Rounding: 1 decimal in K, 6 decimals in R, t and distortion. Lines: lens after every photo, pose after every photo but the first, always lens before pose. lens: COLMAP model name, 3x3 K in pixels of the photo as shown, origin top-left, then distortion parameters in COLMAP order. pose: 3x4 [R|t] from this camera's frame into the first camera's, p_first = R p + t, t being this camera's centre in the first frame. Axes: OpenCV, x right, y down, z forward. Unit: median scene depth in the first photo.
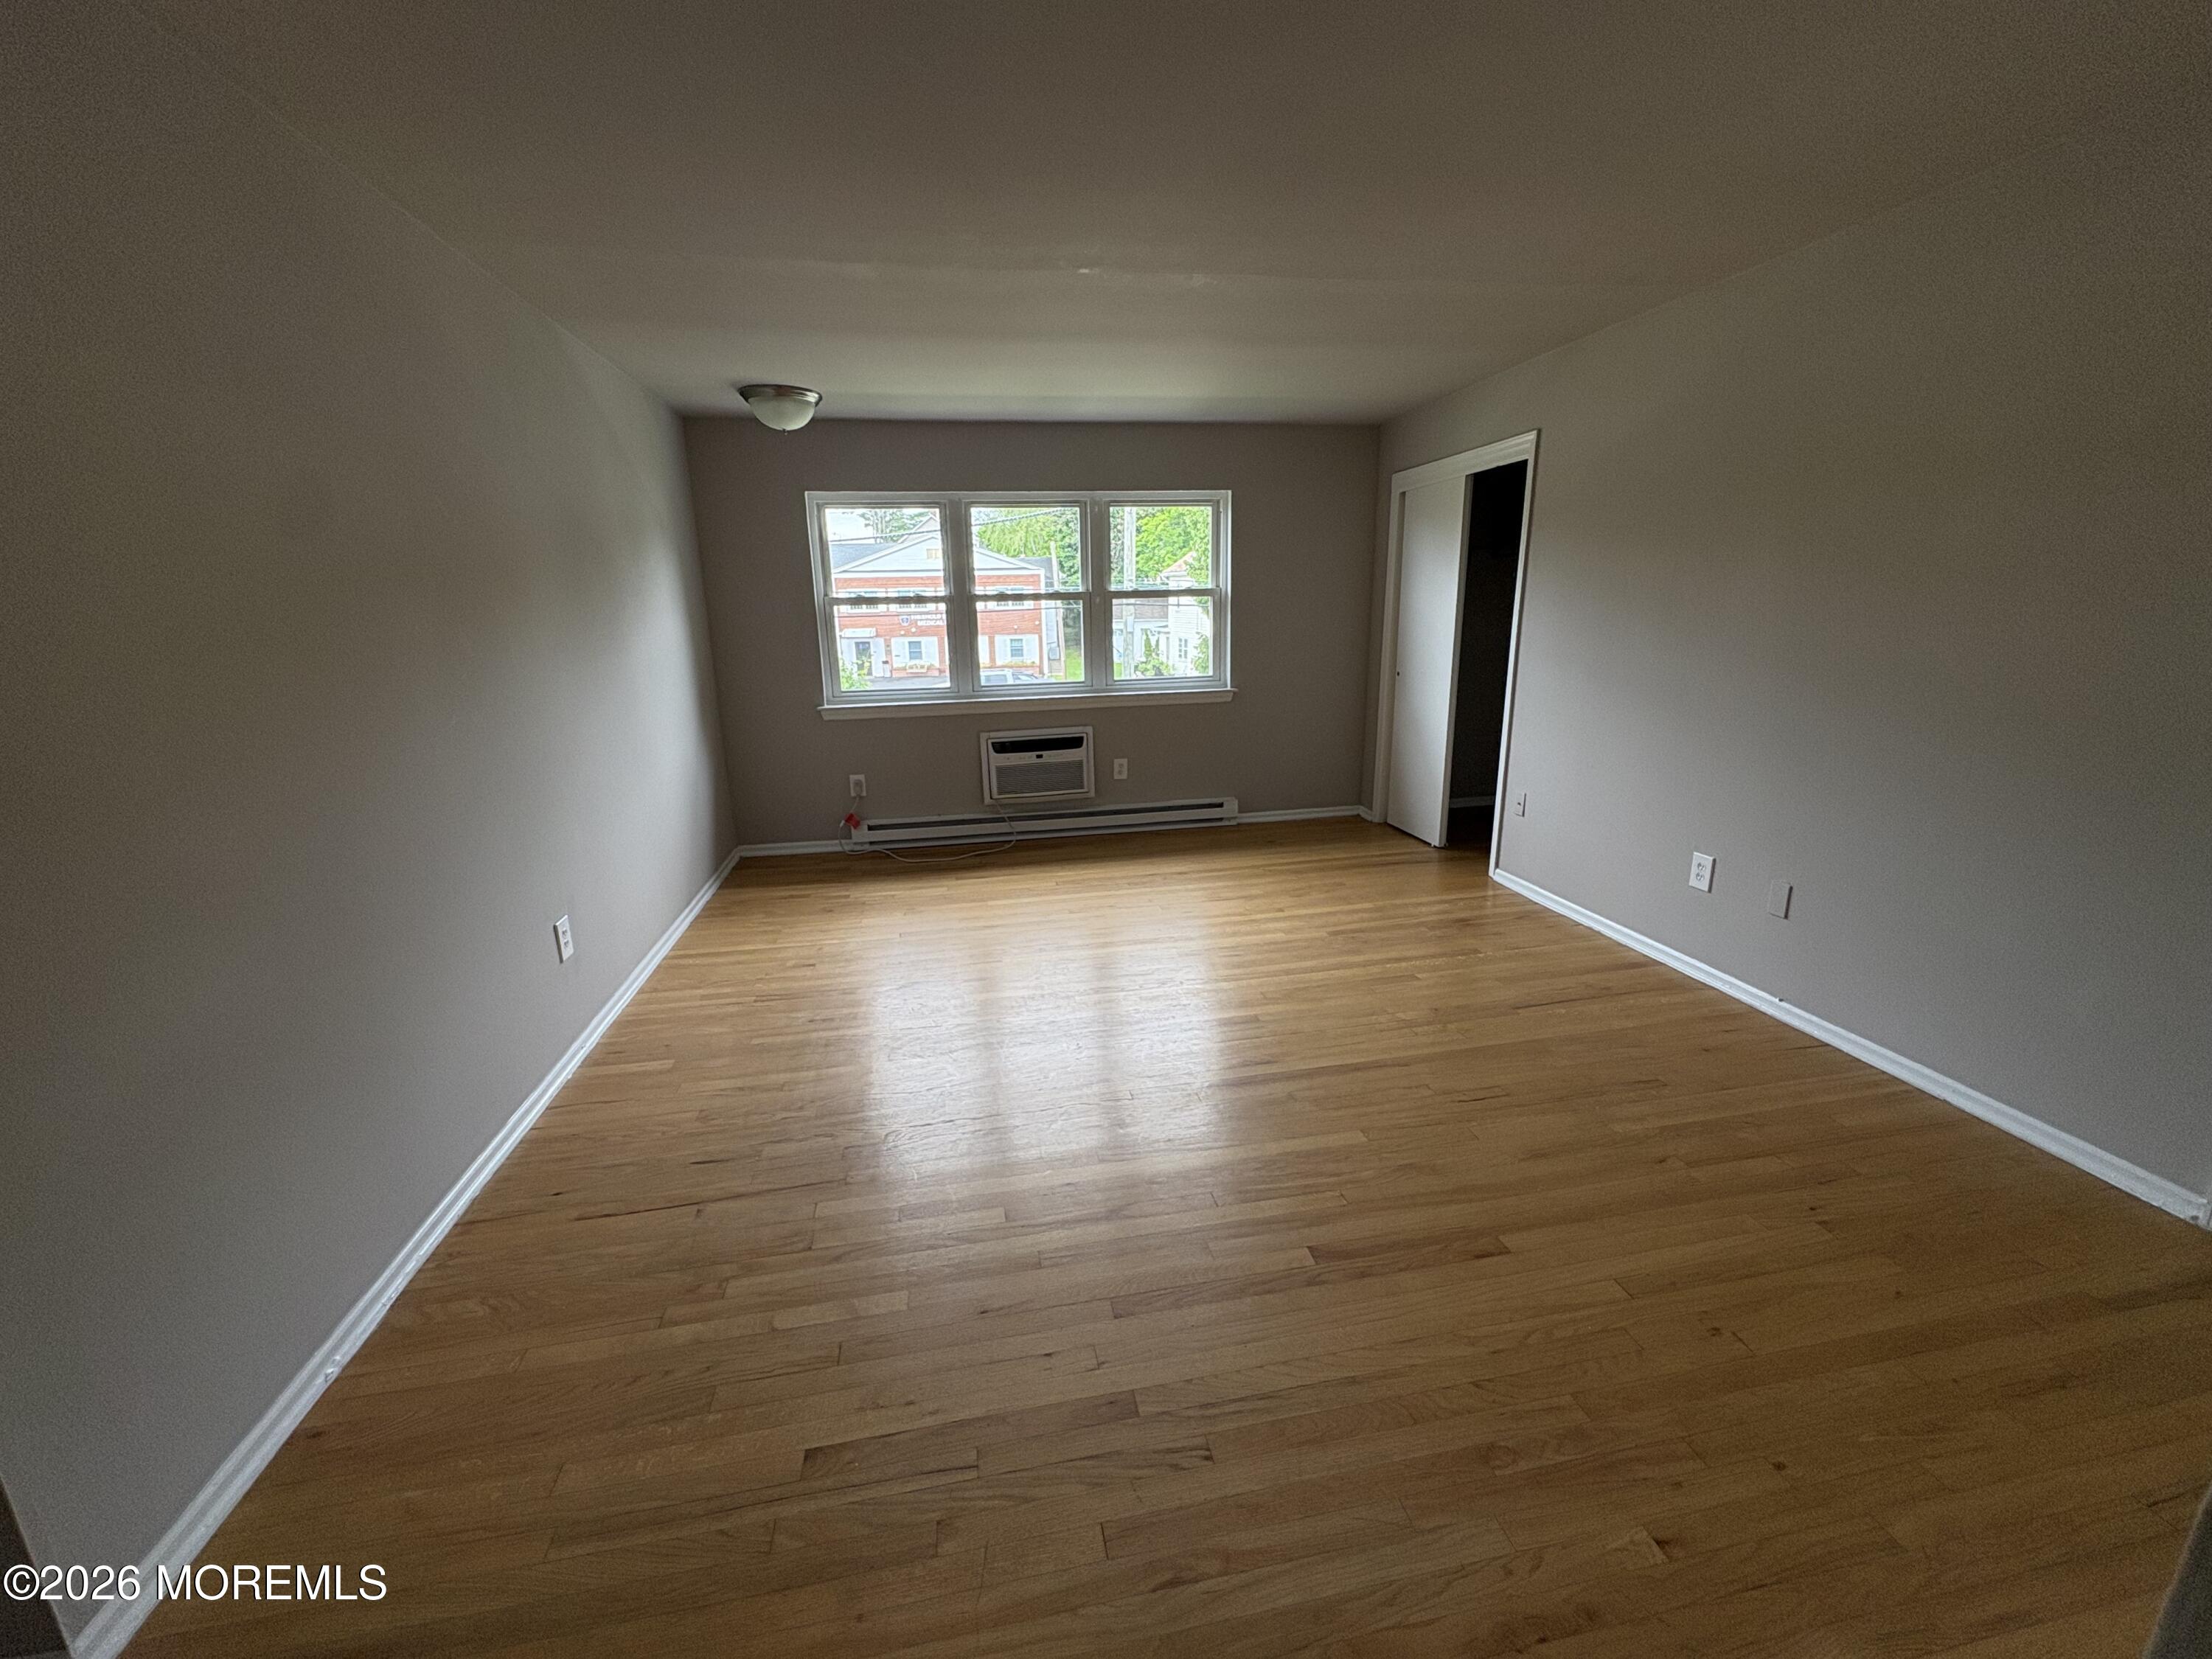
lens RADIAL K [[878.1, 0, 1103.9], [0, 878.1, 825.5], [0, 0, 1]] dist [-0.000083, 0.000405]
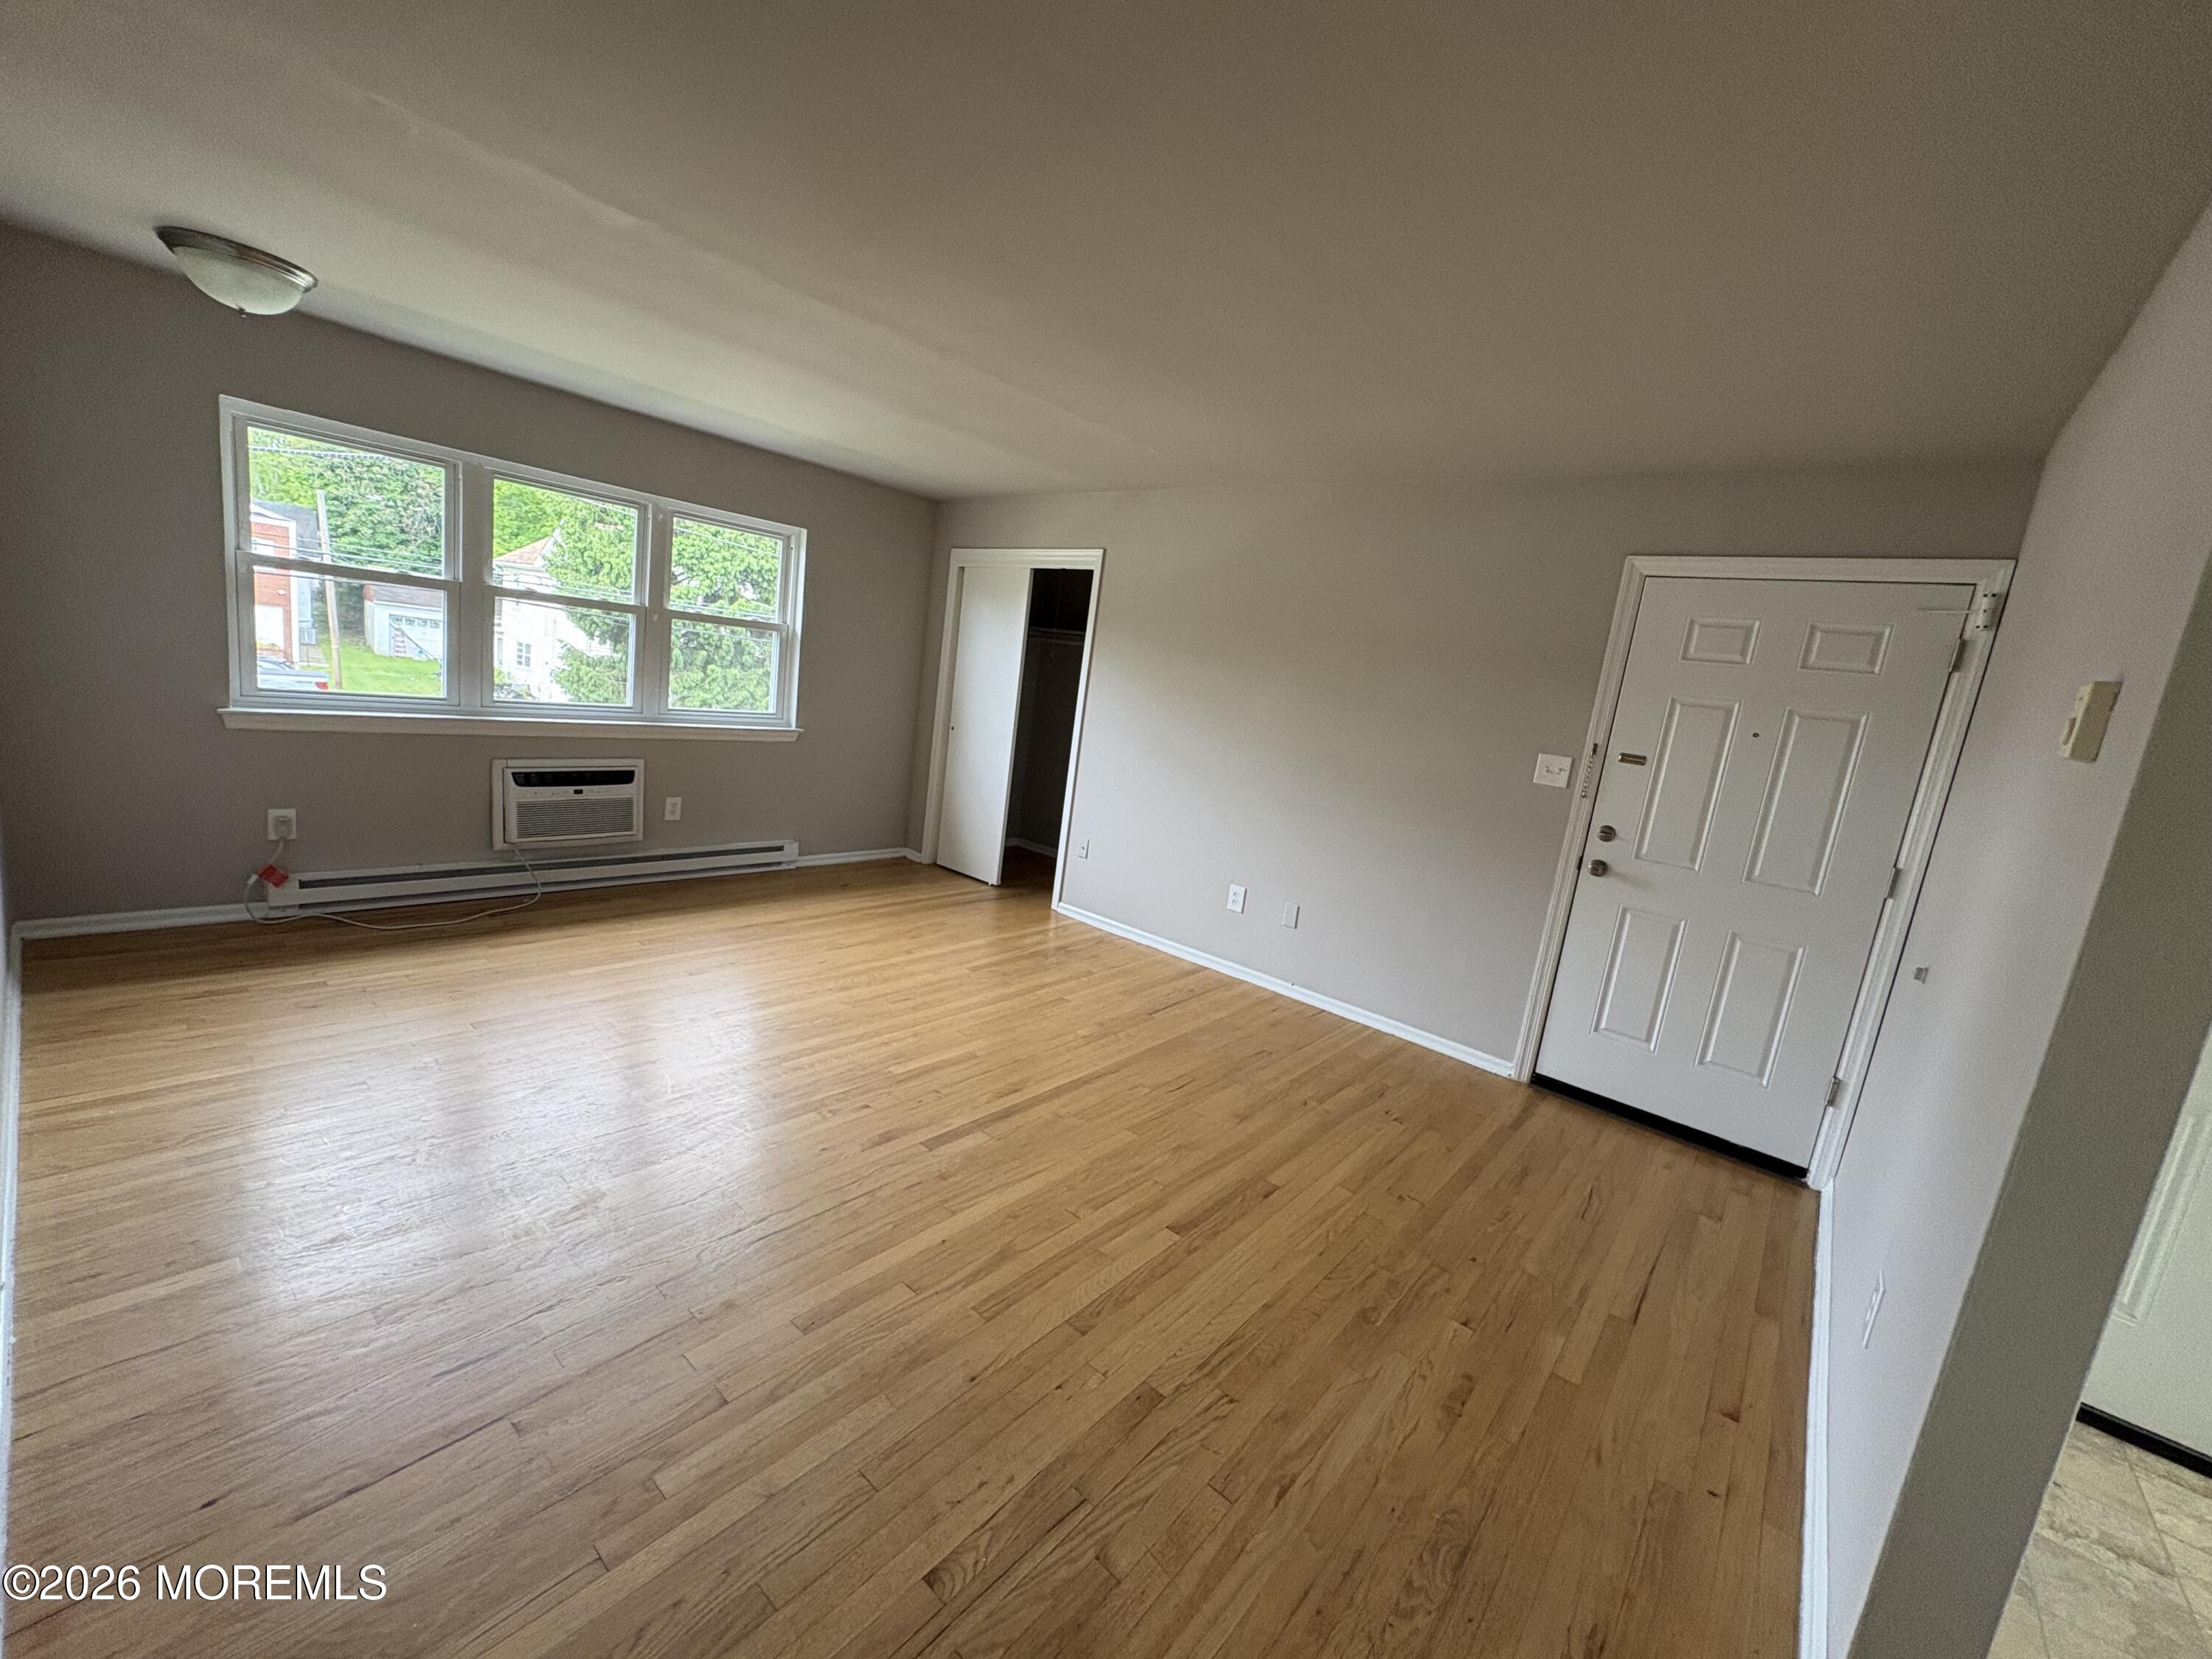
lens RADIAL K [[876.2, 0, 1106.0], [0, 876.2, 829.5], [0, 0, 1]] dist [-0.001198, 0.000287]
pose [[0.763368, 0.008046, 0.645914, -0.249967], [0.014604, 0.999452, -0.029710, -0.012311], [-0.645799, 0.032113, 0.762832, 0.049349]]
